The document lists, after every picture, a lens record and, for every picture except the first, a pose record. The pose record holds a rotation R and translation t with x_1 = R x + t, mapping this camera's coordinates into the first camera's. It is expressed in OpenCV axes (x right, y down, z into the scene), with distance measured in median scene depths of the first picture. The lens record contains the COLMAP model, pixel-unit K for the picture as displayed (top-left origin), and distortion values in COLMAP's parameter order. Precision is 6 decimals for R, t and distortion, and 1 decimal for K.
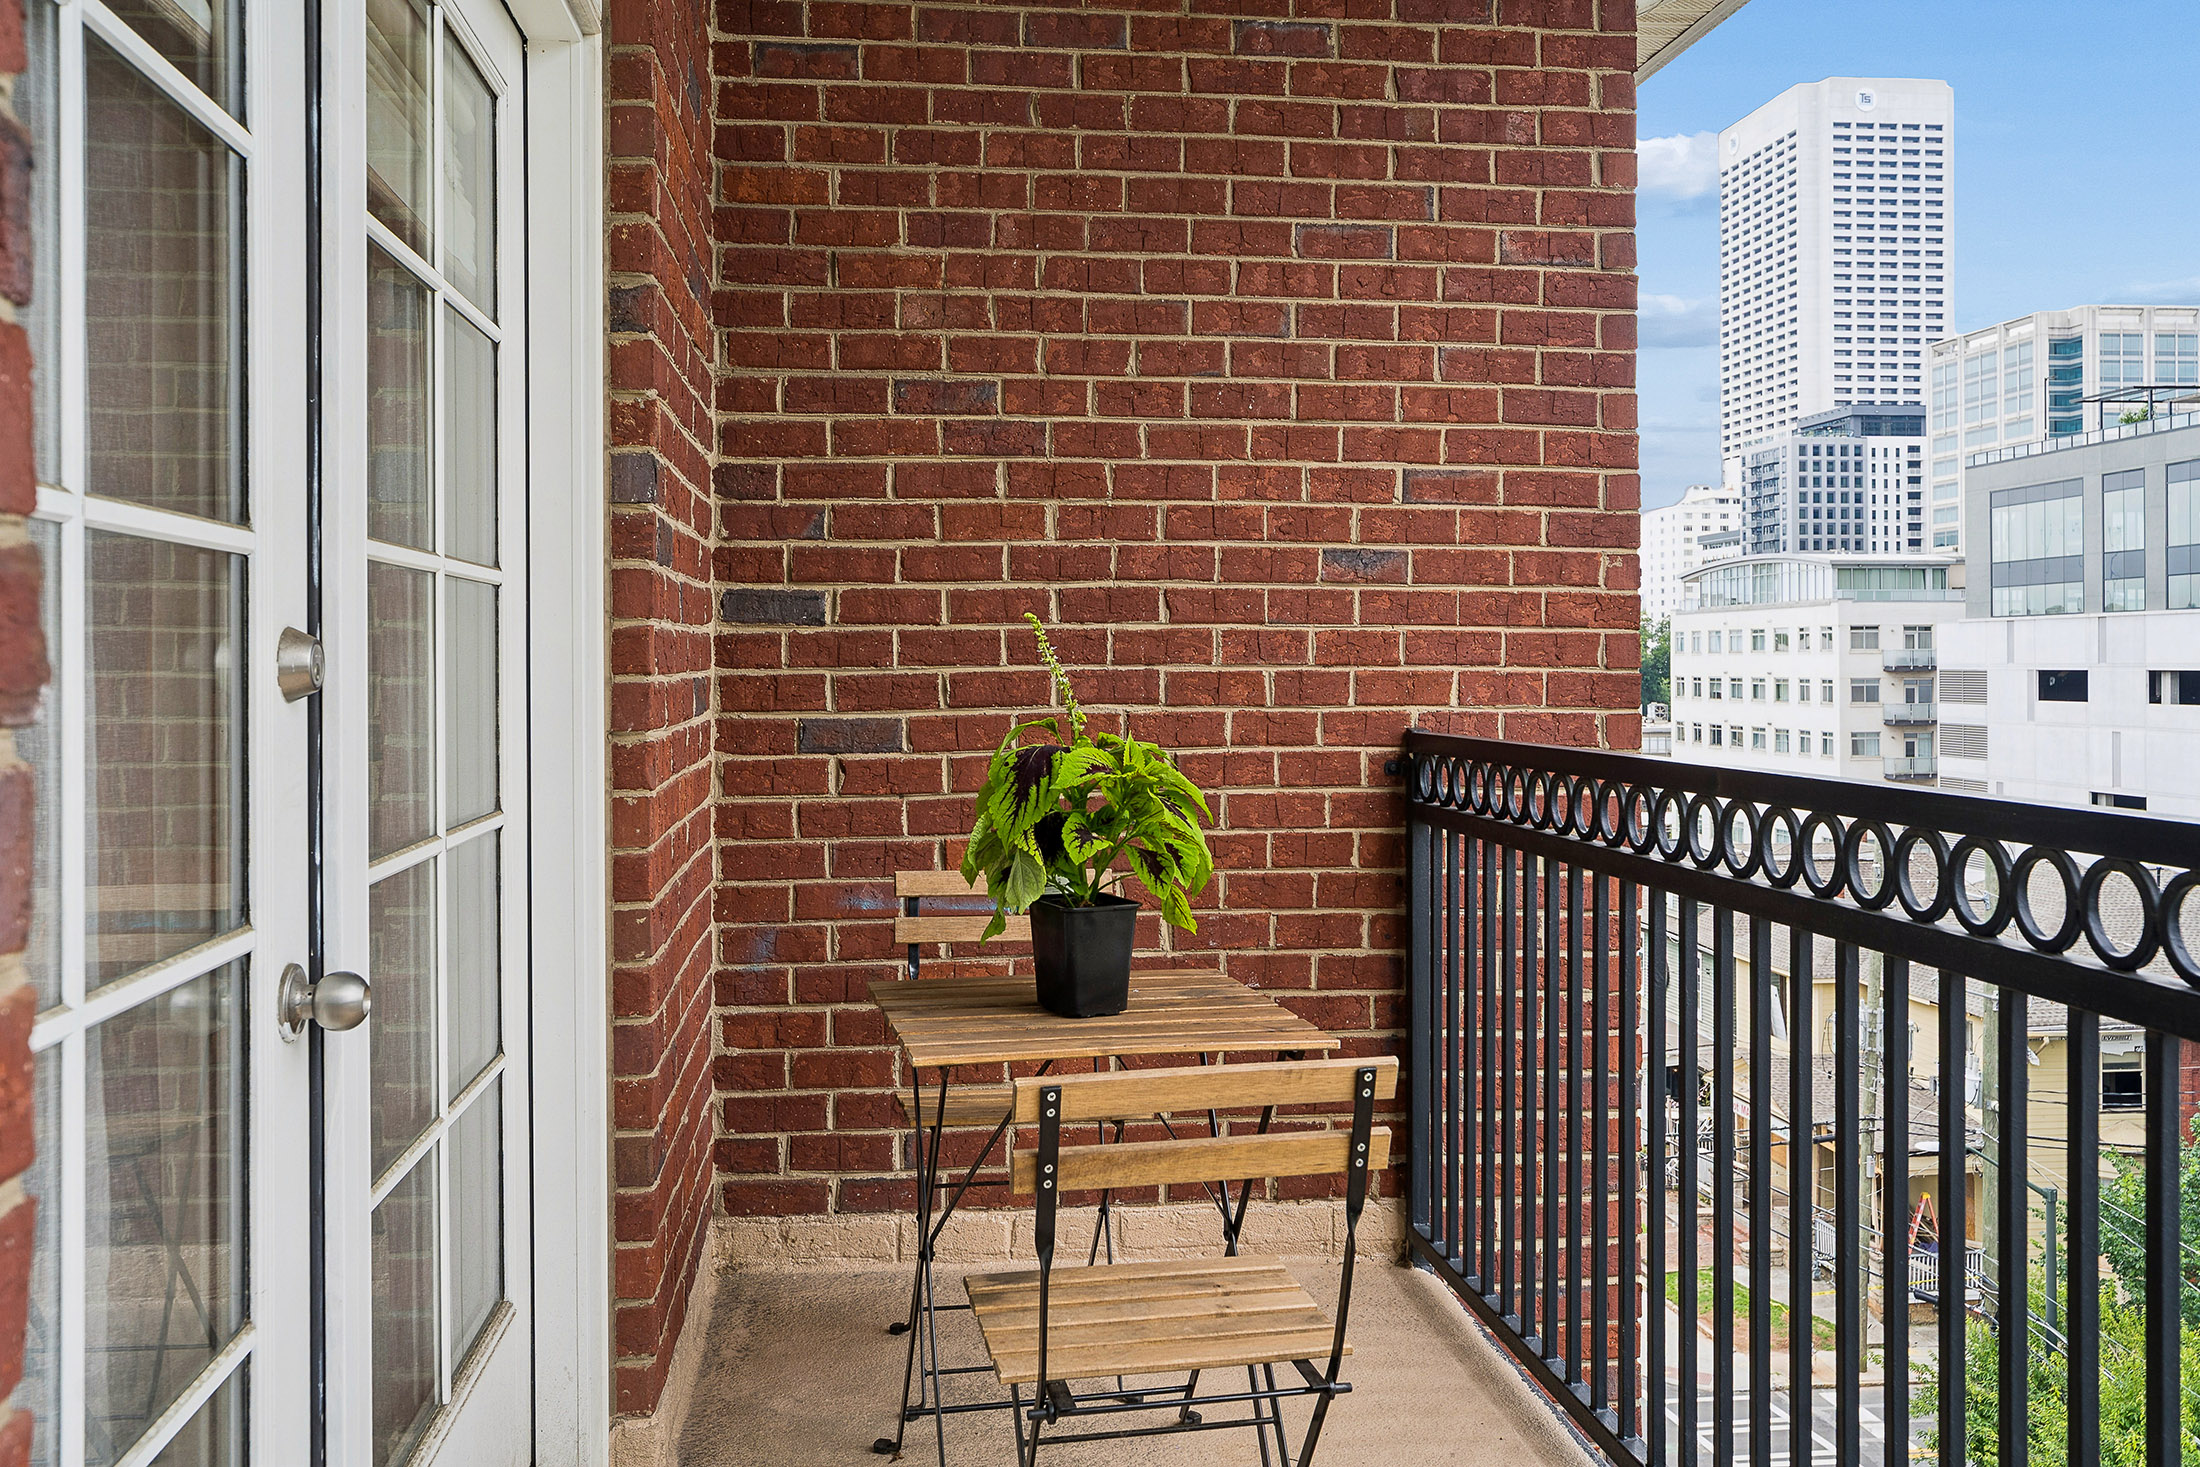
lens RADIAL K [[1766.9, 0, 1132.7], [0, 1766.9, 668.3], [0, 0, 1]] dist [-0.012907, -0.000409]
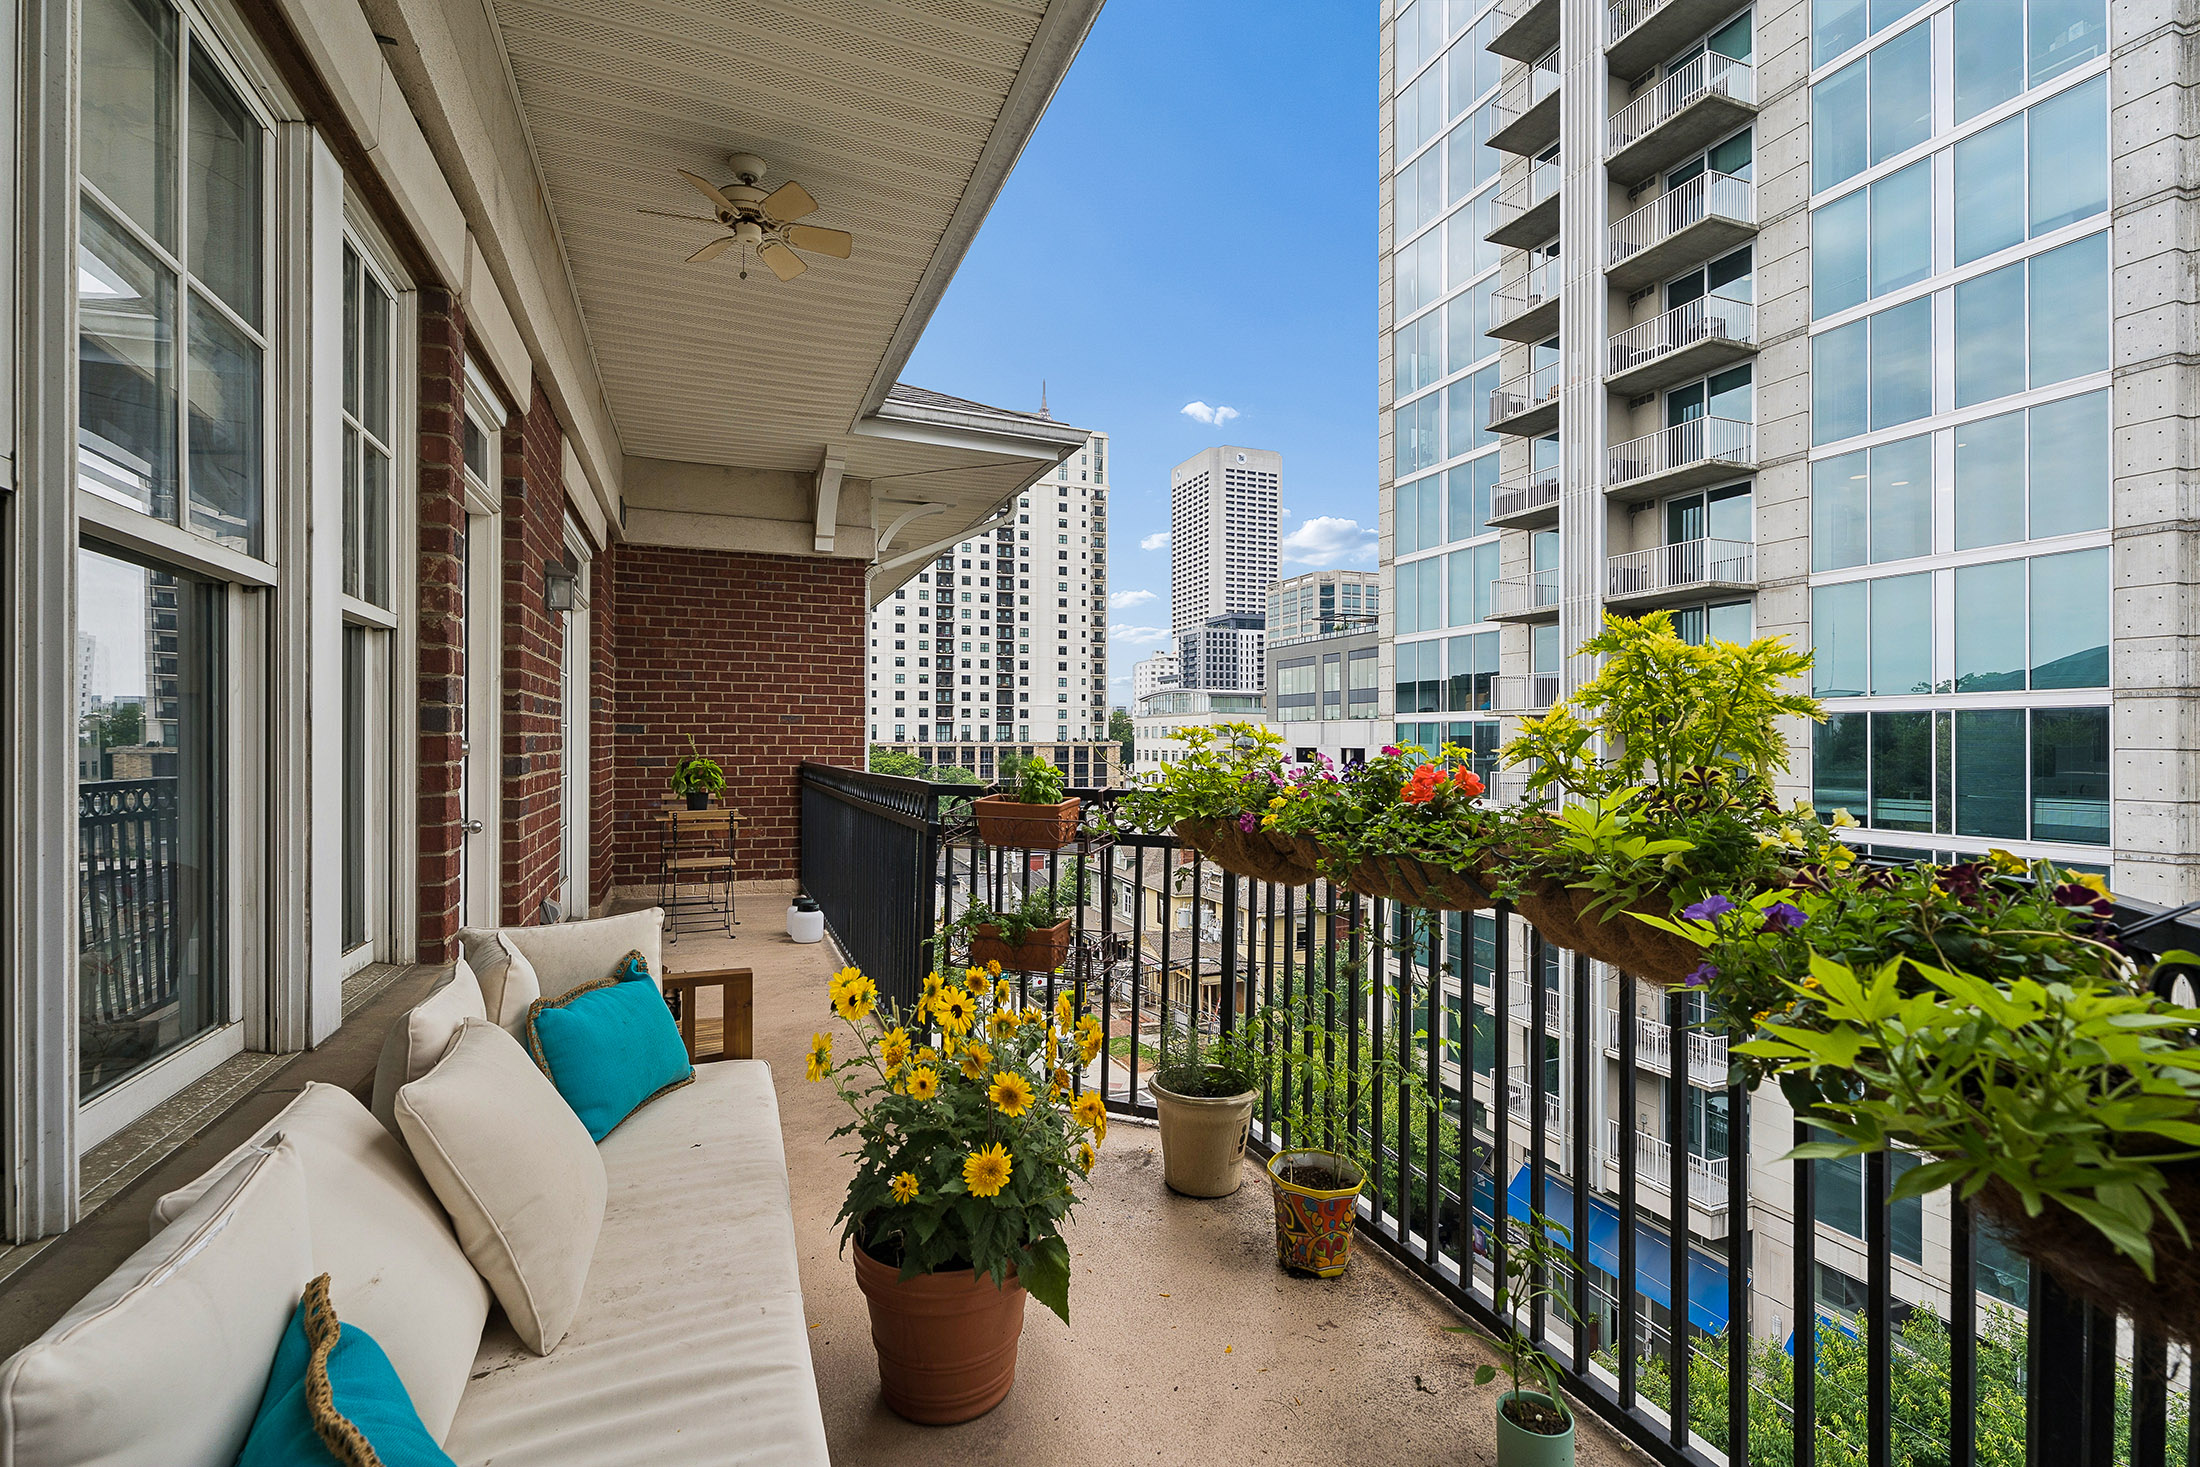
lens RADIAL K [[982.8, 0, 1102.9], [0, 982.8, 737.6], [0, 0, 1]] dist [-0.002708, 0.000046]
pose [[0.971653, 0.006491, 0.236321, 0.289766], [-0.004713, 0.999956, -0.008085, -0.002802], [-0.236363, 0.006742, 0.971641, -1.314737]]
